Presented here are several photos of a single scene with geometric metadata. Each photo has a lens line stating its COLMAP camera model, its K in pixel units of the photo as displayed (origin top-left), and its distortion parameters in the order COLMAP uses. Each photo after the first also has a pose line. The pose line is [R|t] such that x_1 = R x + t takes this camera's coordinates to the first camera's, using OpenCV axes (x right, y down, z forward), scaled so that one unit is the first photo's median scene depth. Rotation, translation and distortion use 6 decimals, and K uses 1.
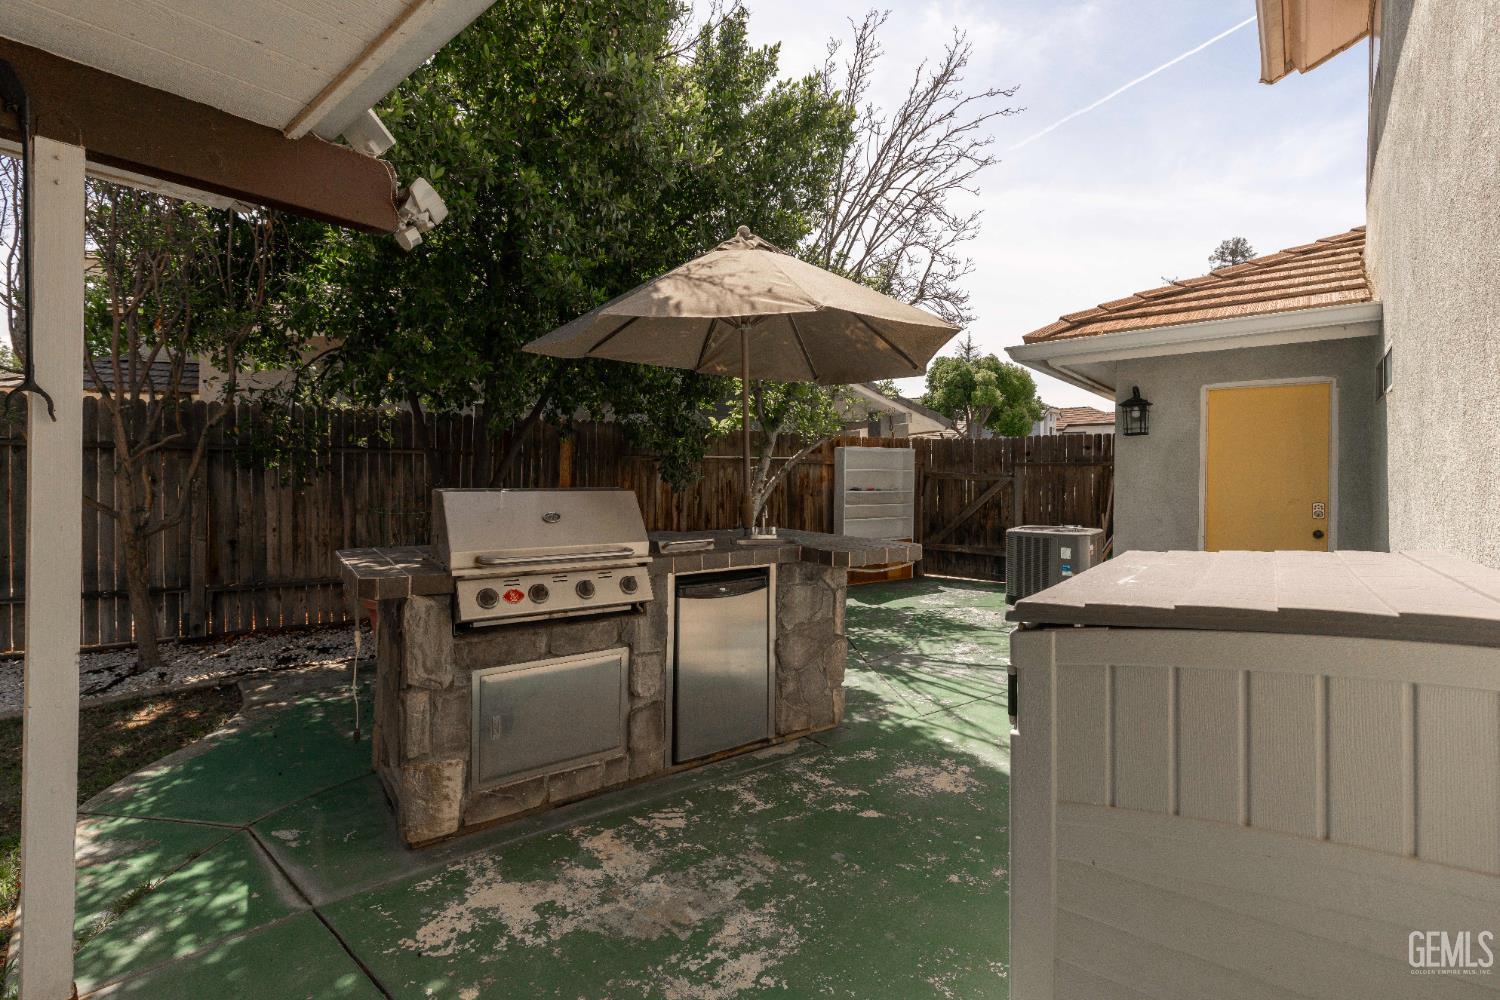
lens RADIAL K [[675.7, 0, 758.8], [0, 675.7, 471.4], [0, 0, 1]] dist [0.003524, 0.000062]
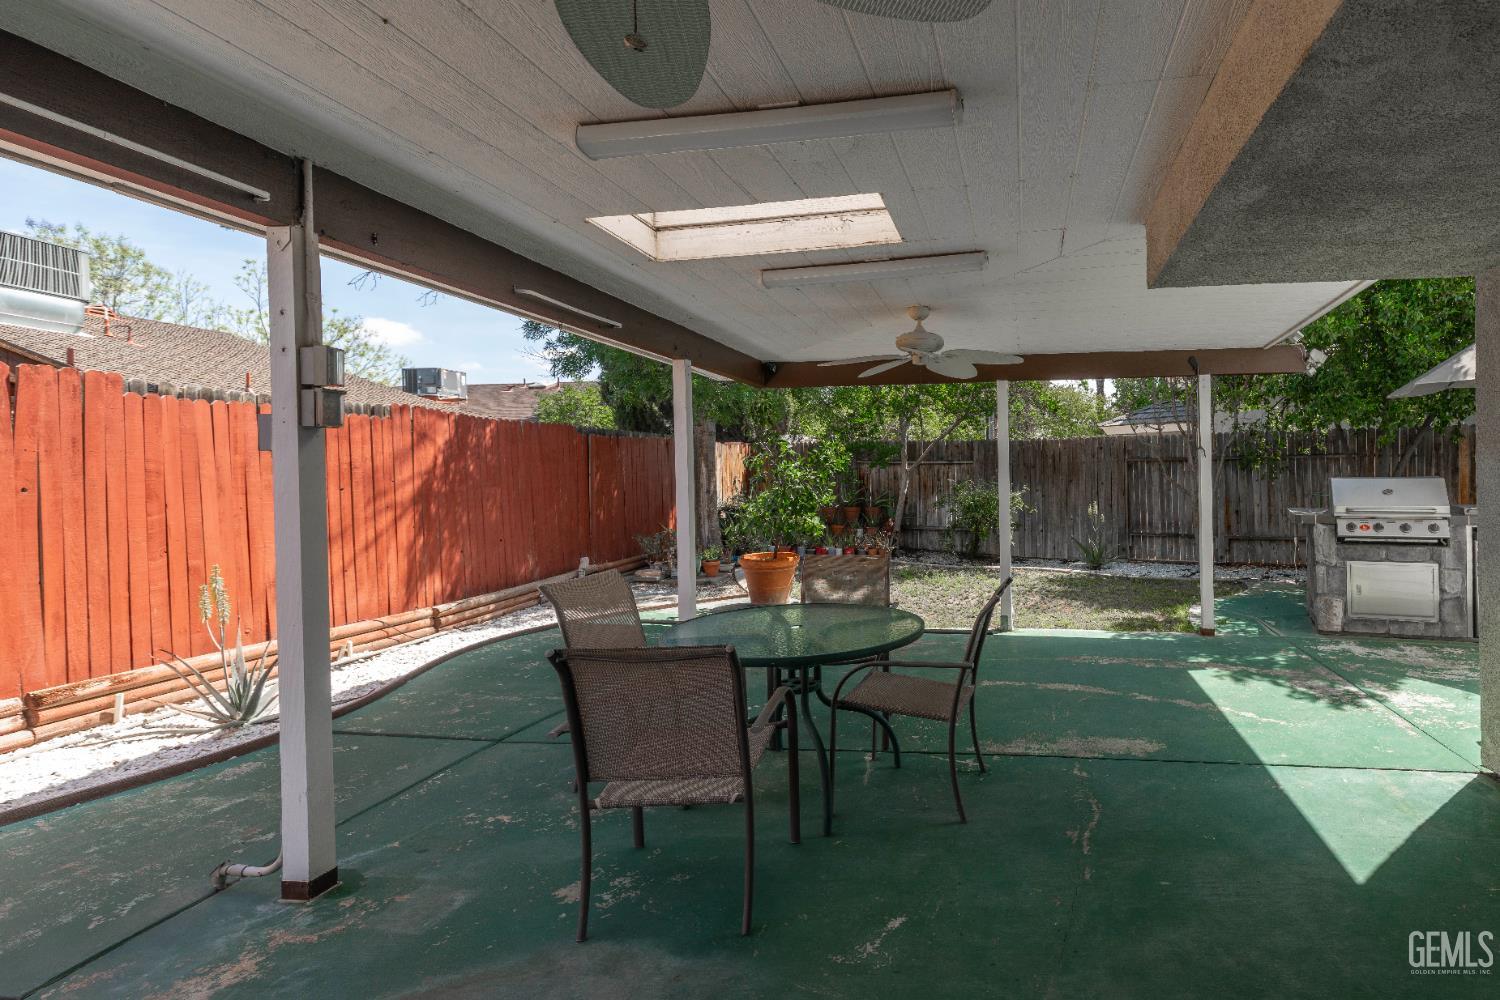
lens RADIAL K [[1191.8, 0, 749.1], [0, 1191.8, 467.5], [0, 0, 1]] dist [0.034160, -0.000293]
pose [[0.536103, -0.020571, -0.843902, 1.544865], [0.020539, 0.999725, -0.011322, -0.000730], [0.843902, -0.011263, 0.536378, -2.289497]]
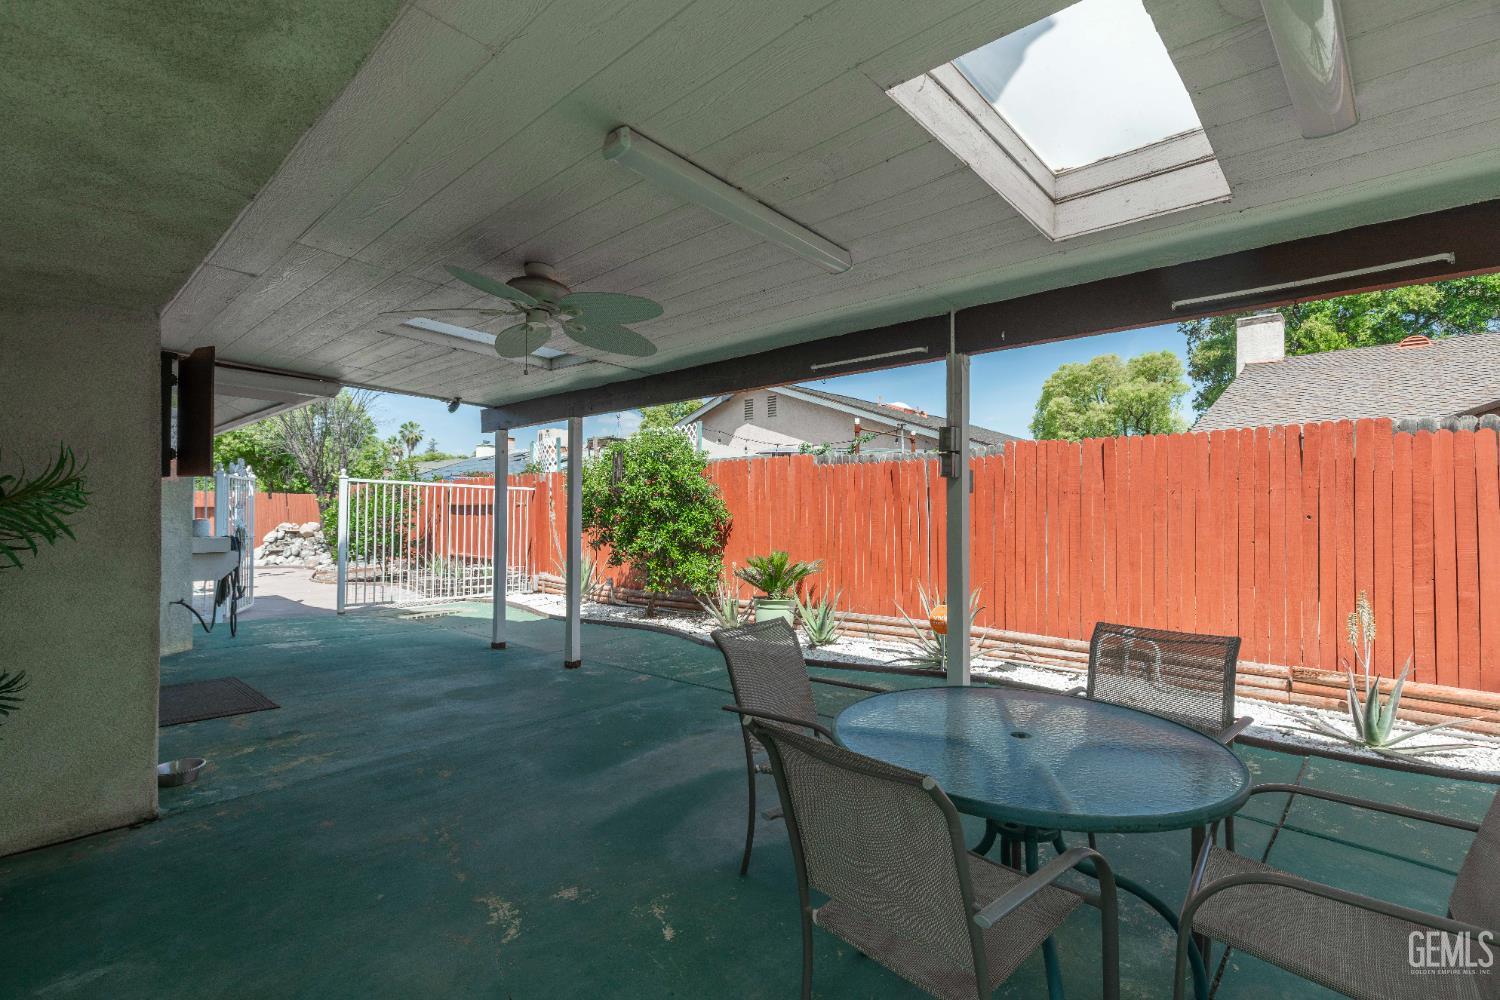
lens RADIAL K [[675.7, 0, 748.2], [0, 675.7, 511.2], [0, 0, 1]] dist [0.003524, 0.000062]
pose [[-0.998649, -0.013384, 0.050201, -1.612471], [-0.013543, 0.999904, -0.002817, -0.006159], [-0.050159, -0.003493, -0.998735, 2.120840]]
